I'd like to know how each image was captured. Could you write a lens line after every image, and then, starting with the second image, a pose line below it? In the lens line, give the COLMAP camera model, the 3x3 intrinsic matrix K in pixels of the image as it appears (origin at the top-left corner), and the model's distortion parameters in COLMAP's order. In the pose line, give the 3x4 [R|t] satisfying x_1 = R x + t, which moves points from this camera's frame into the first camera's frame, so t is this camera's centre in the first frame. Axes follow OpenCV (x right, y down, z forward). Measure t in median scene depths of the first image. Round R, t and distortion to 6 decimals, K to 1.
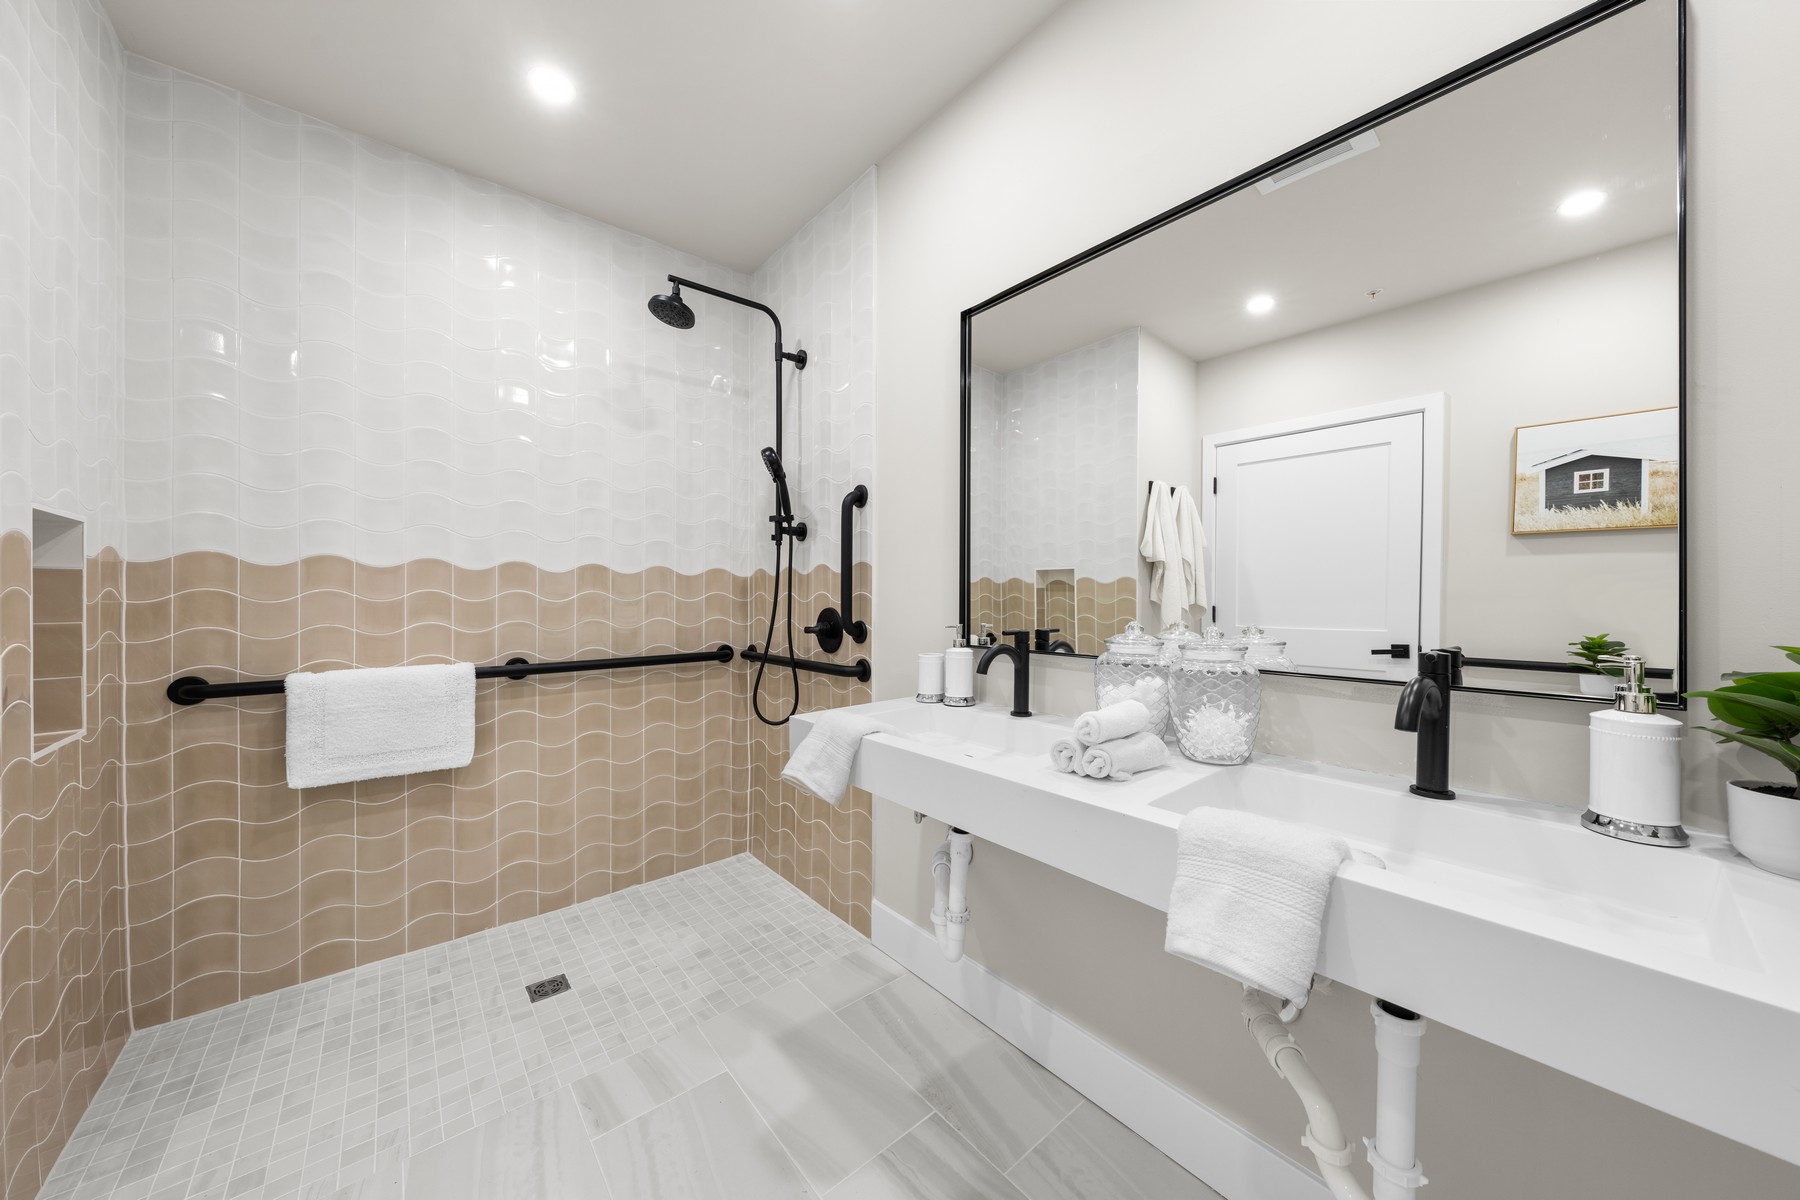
lens RADIAL K [[607.9, 0, 901.6], [0, 607.9, 596.0], [0, 0, 1]] dist [-0.003505, -0.000179]
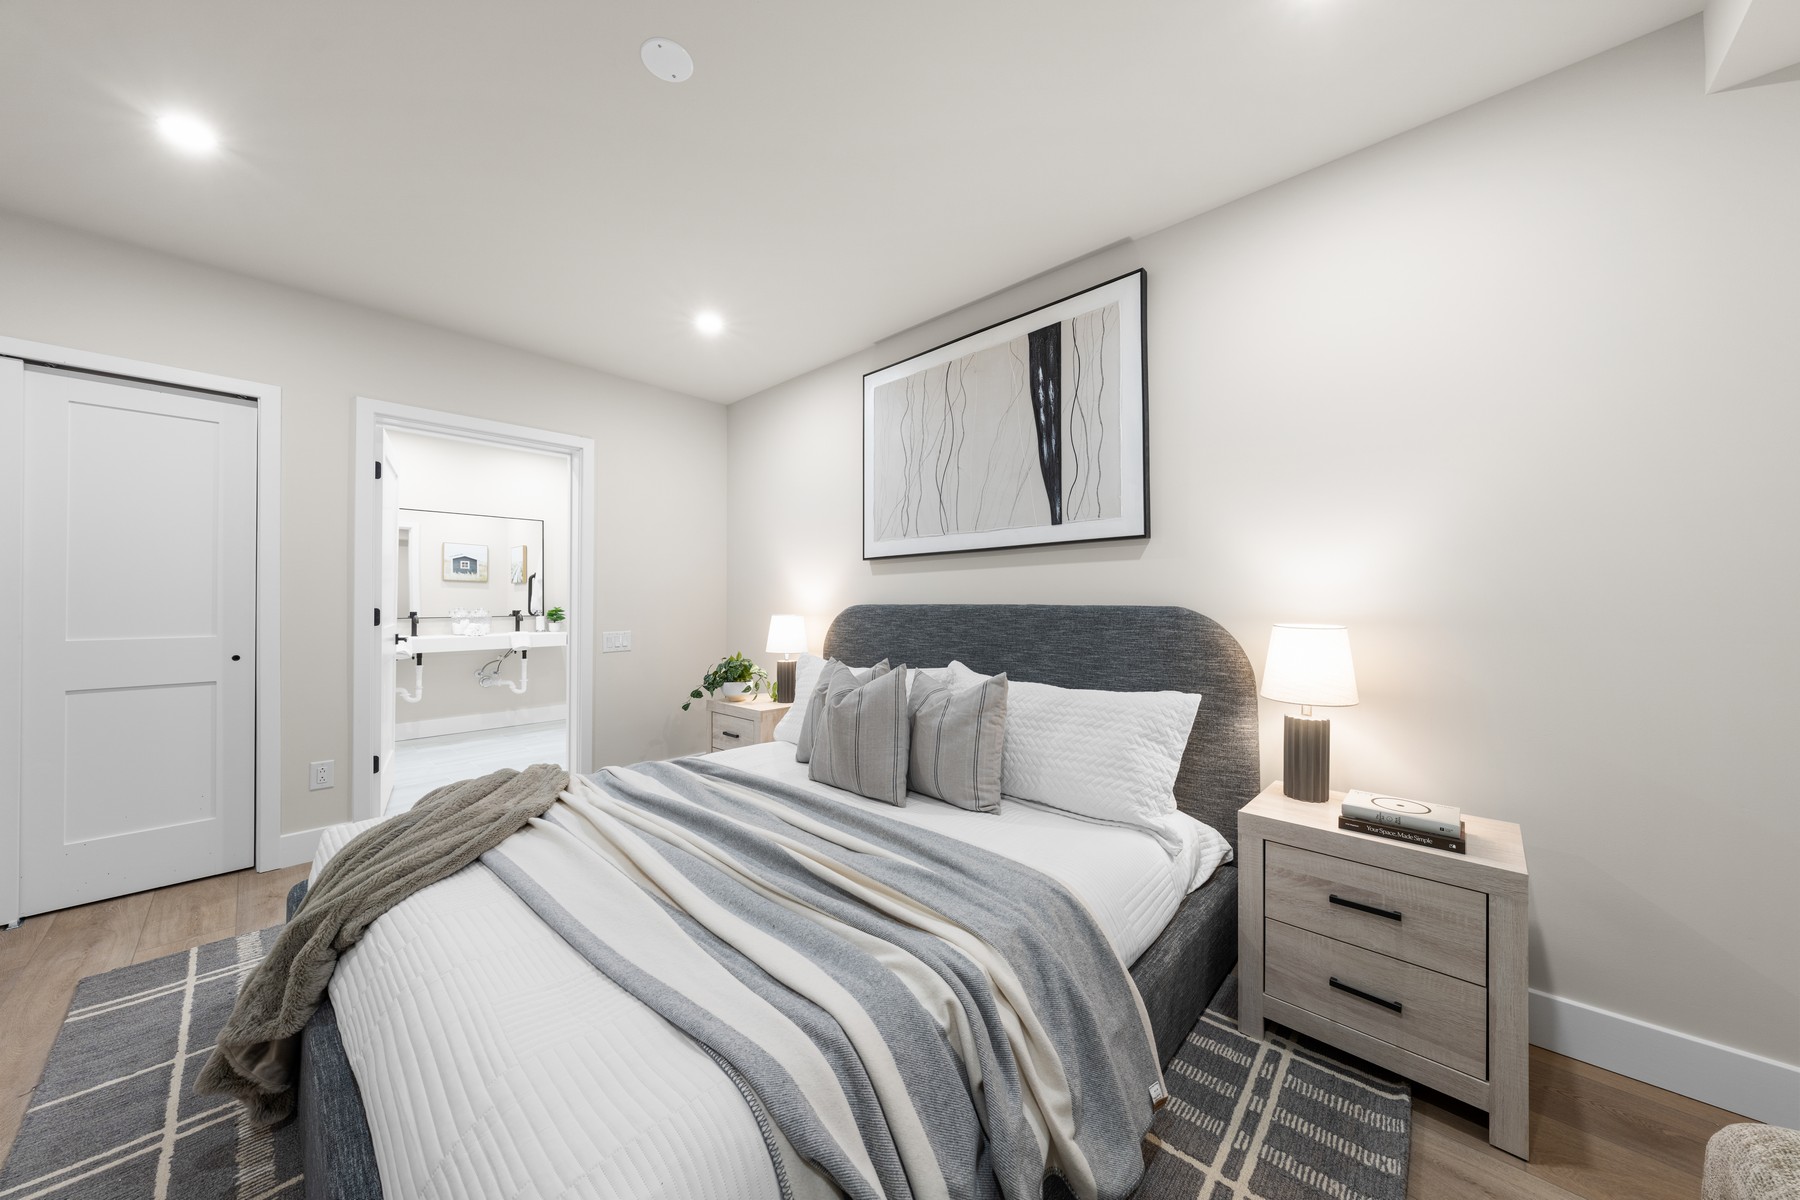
lens RADIAL K [[607.9, 0, 890.8], [0, 607.9, 602.0], [0, 0, 1]] dist [-0.003505, -0.000179]
pose [[-0.121599, 0.000142, 0.992579, -2.769639], [0.004915, 0.999988, 0.000459, 0.012532], [-0.992567, 0.004934, -0.121599, -0.984489]]
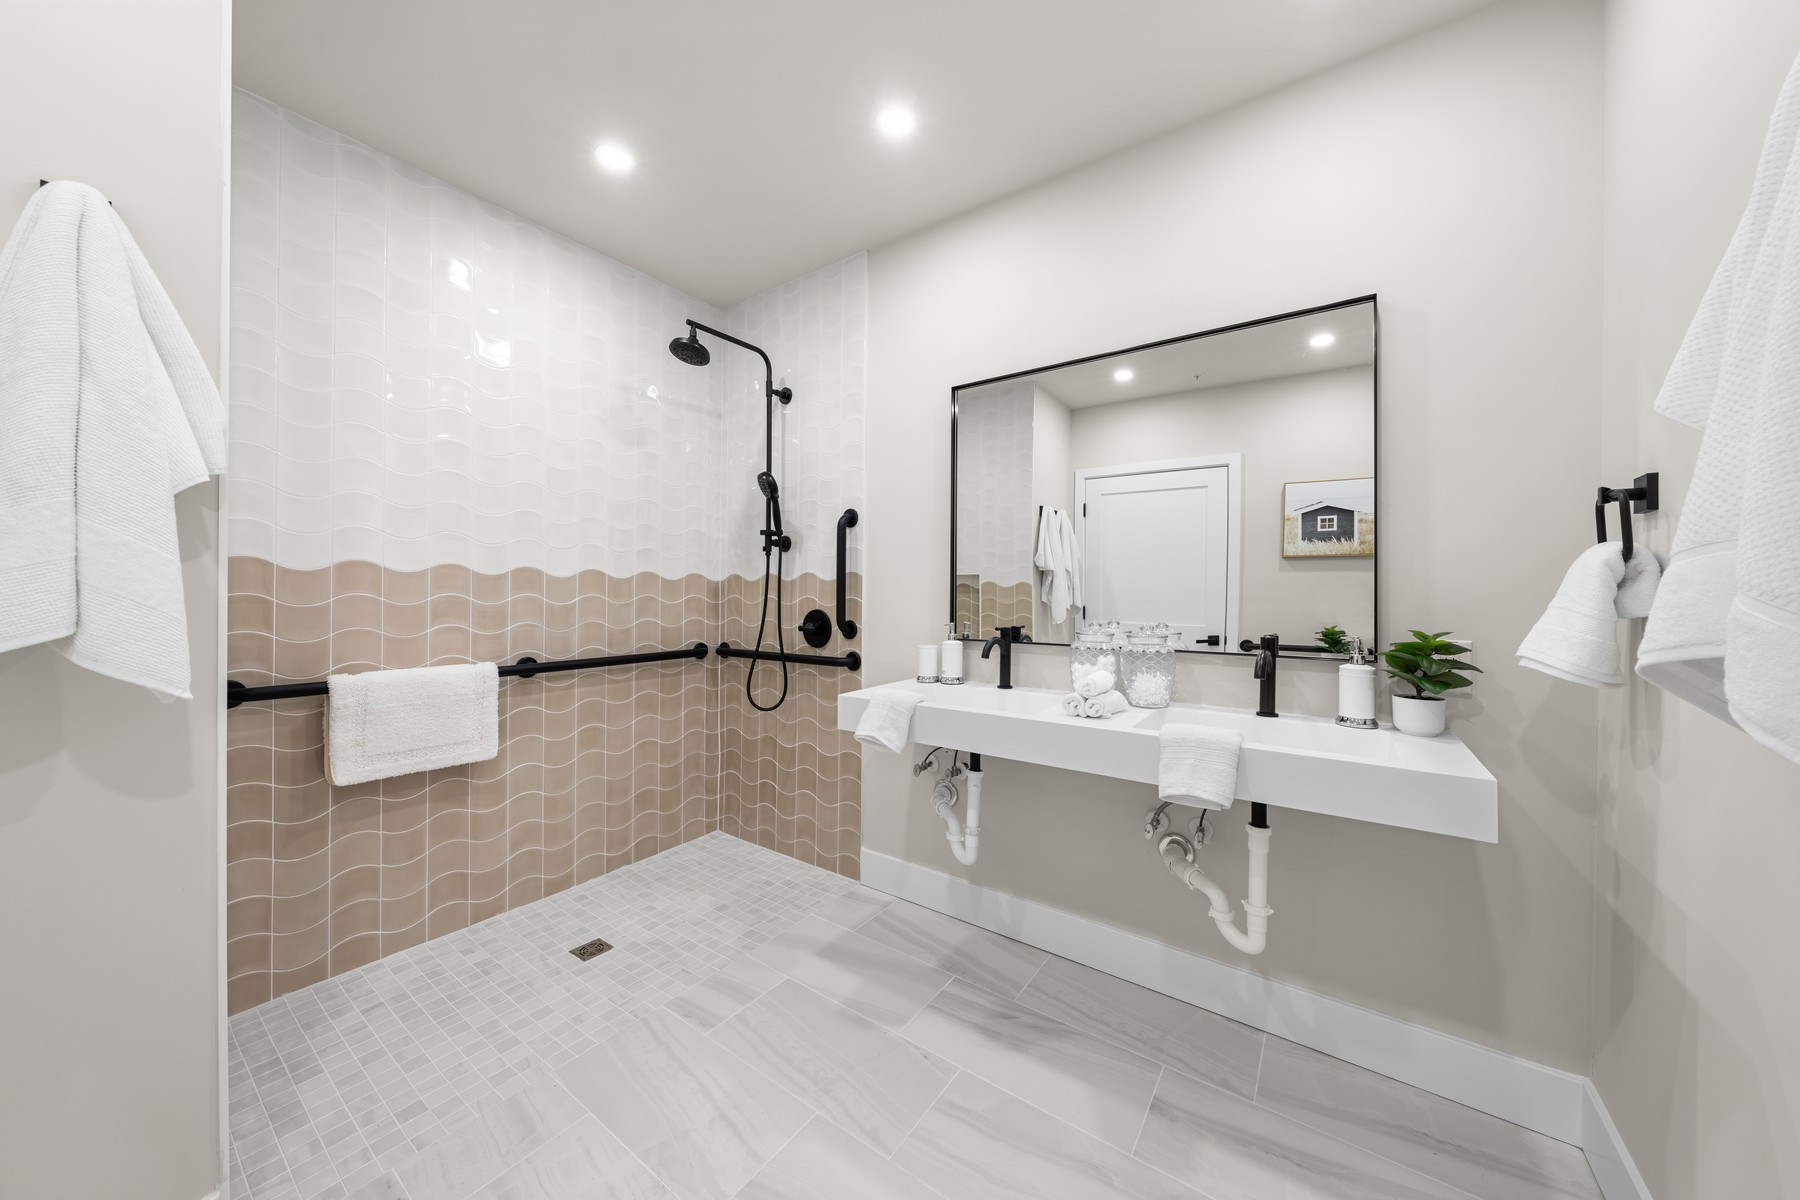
lens RADIAL K [[607.9, 0, 904.5], [0, 607.9, 590.7], [0, 0, 1]] dist [-0.003505, -0.000179]
pose [[0.968192, 0.005795, 0.250141, -0.294168], [-0.004408, 0.999972, -0.006105, -0.013144], [-0.250169, 0.004809, 0.968190, -0.226308]]
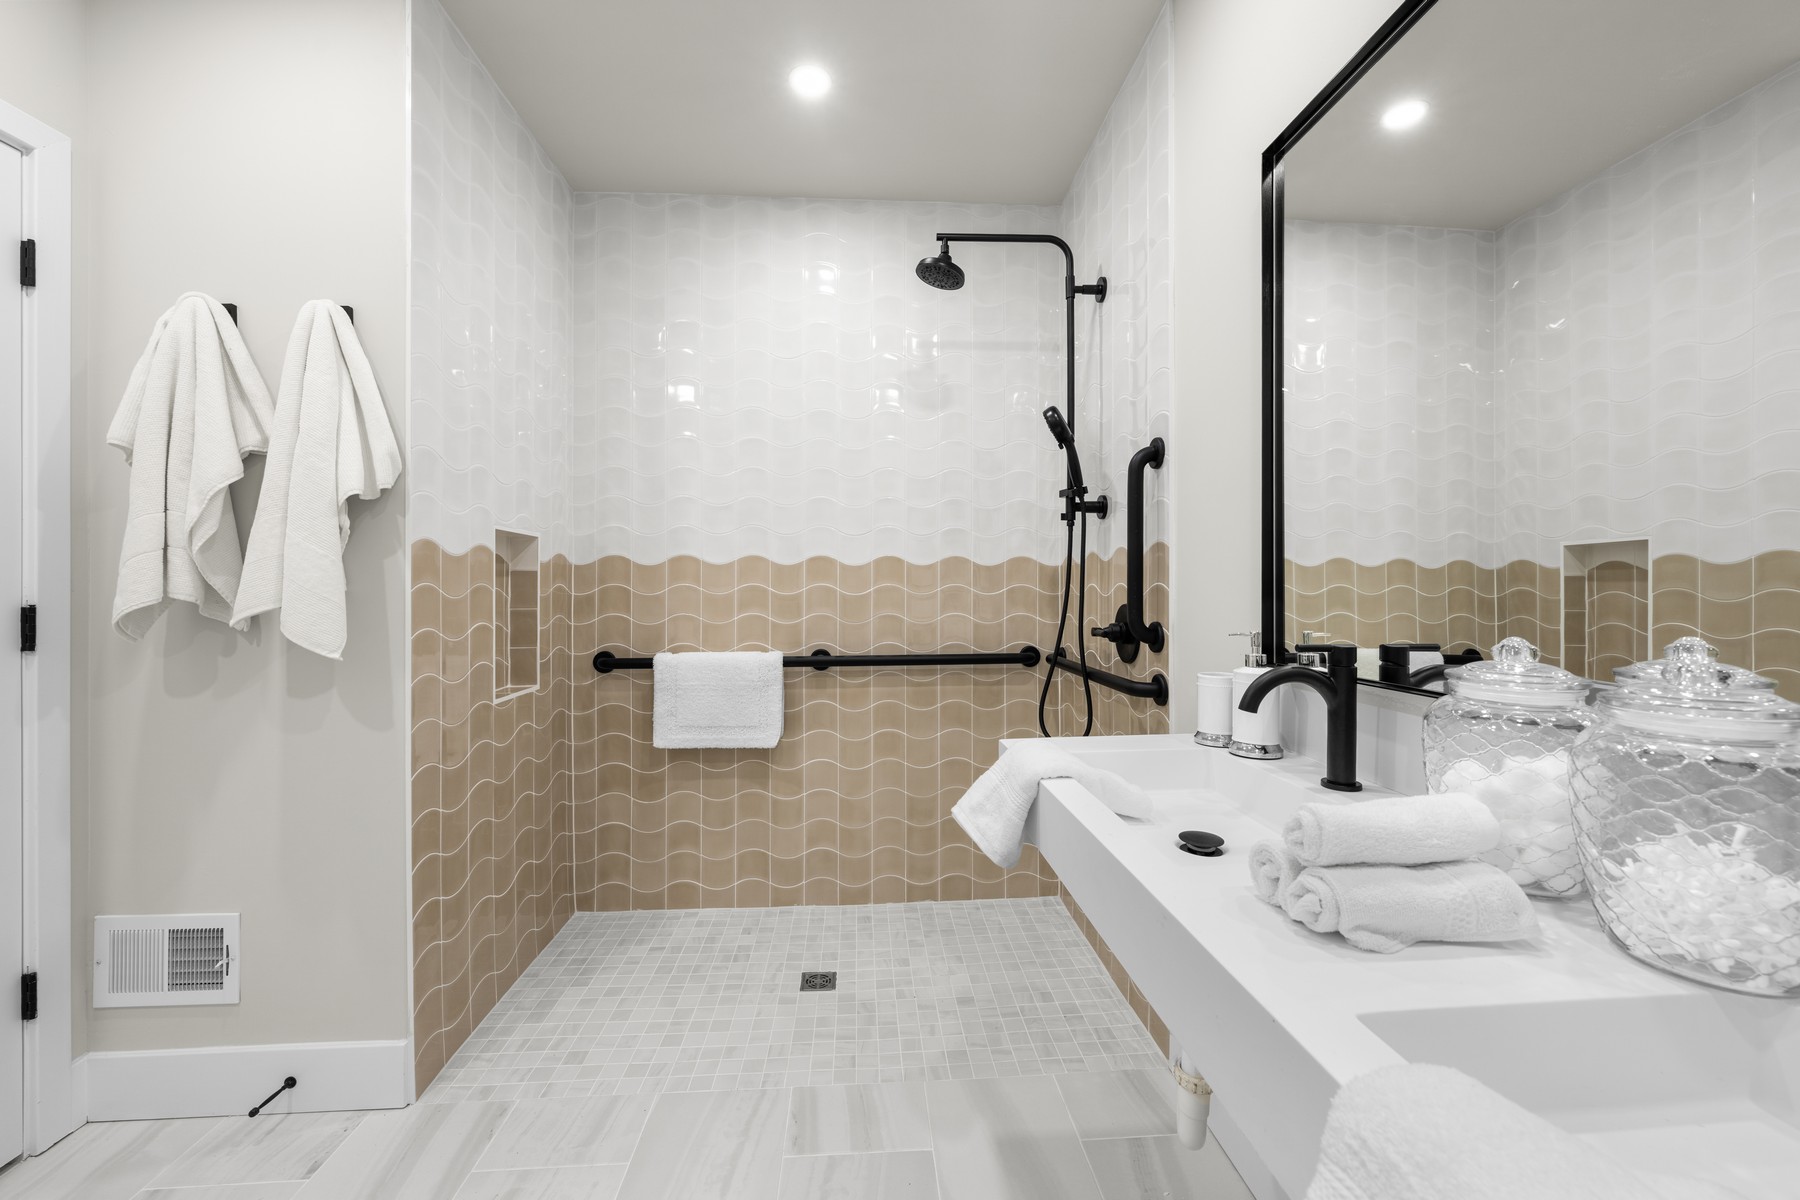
lens RADIAL K [[692.8, 0, 901.3], [0, 692.8, 585.6], [0, 0, 1]] dist [-0.002013, -0.000097]
pose [[0.803803, -0.004808, -0.594876, 0.200772], [0.001248, 0.999979, -0.006394, 0.001405], [0.594894, 0.004397, 0.803792, 0.153812]]
